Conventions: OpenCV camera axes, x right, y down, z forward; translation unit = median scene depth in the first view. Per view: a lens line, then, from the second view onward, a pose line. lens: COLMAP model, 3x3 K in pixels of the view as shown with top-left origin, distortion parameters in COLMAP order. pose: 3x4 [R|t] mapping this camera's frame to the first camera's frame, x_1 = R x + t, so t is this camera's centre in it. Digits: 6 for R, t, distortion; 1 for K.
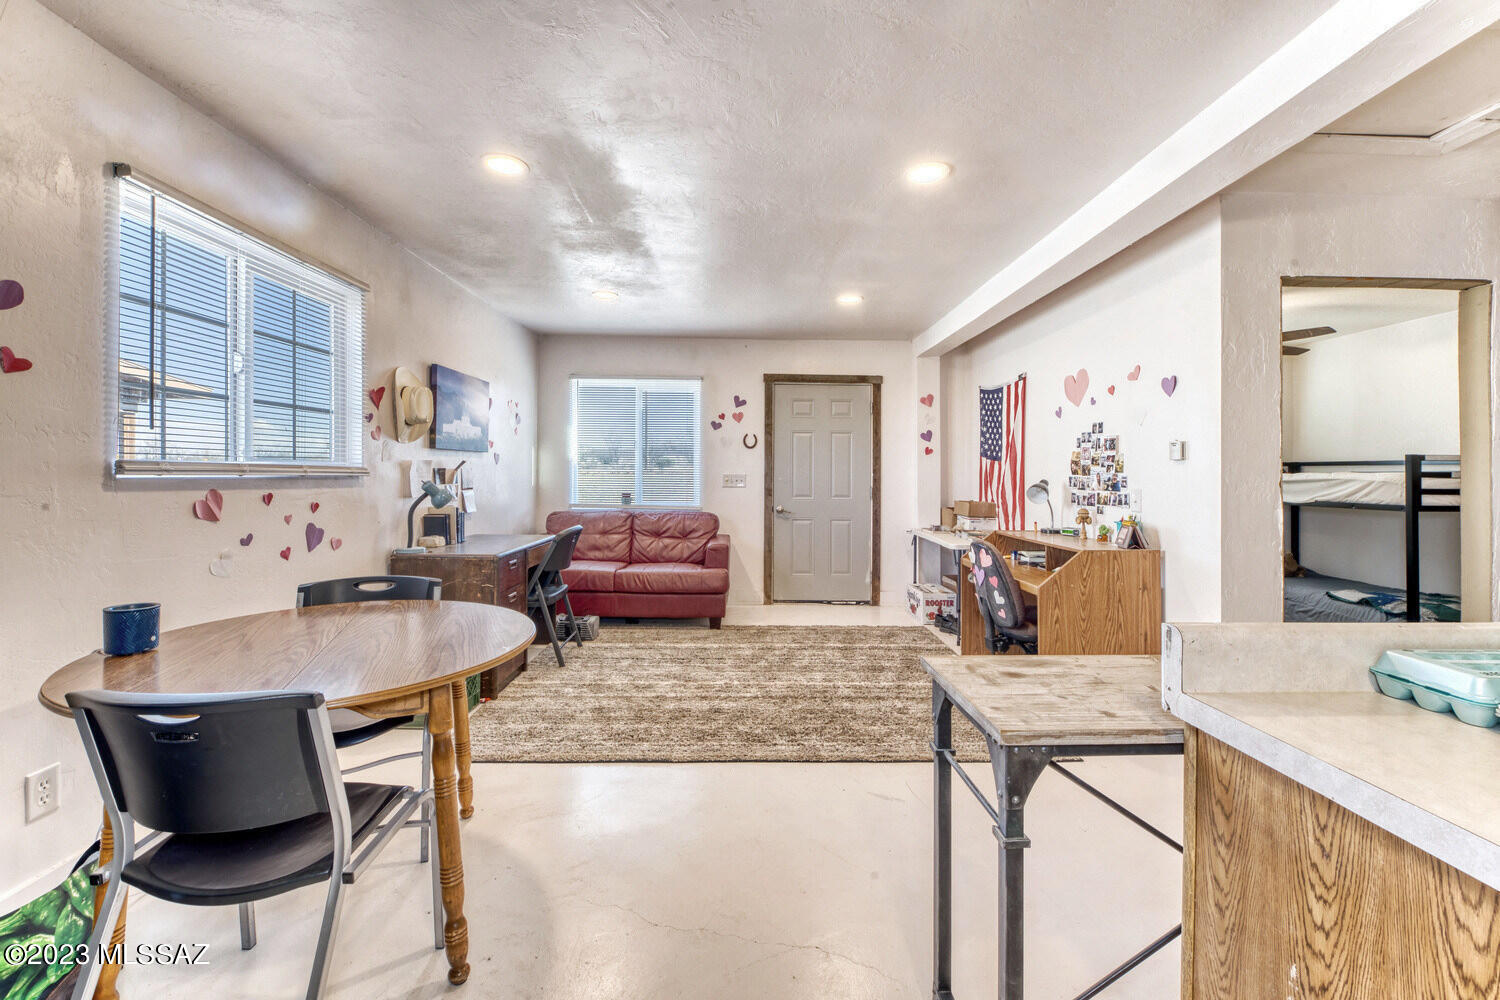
lens RADIAL K [[628.3, 0, 754.6], [0, 628.3, 478.4], [0, 0, 1]] dist [-0.001400, -0.000334]
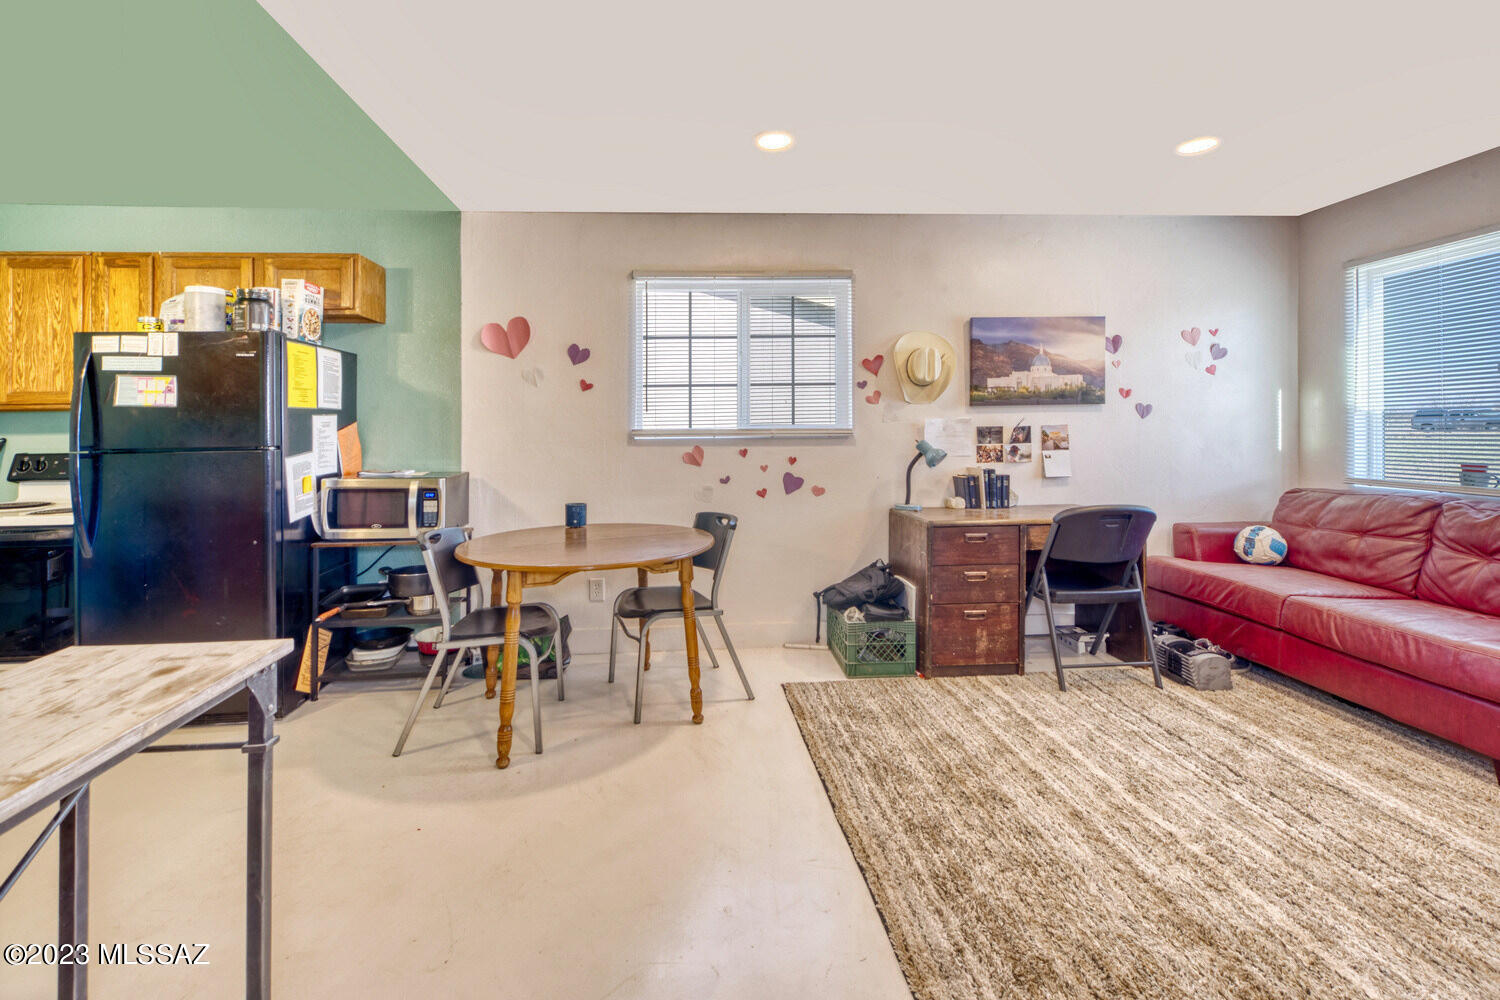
lens RADIAL K [[652.5, 0, 747.2], [0, 652.5, 431.4], [0, 0, 1]] dist [-0.000053, -0.000110]
pose [[0.044600, -0.013573, -0.998913, 0.614490], [0.004787, 0.999899, -0.013373, 0.003094], [0.998993, -0.004186, 0.044661, 0.811592]]
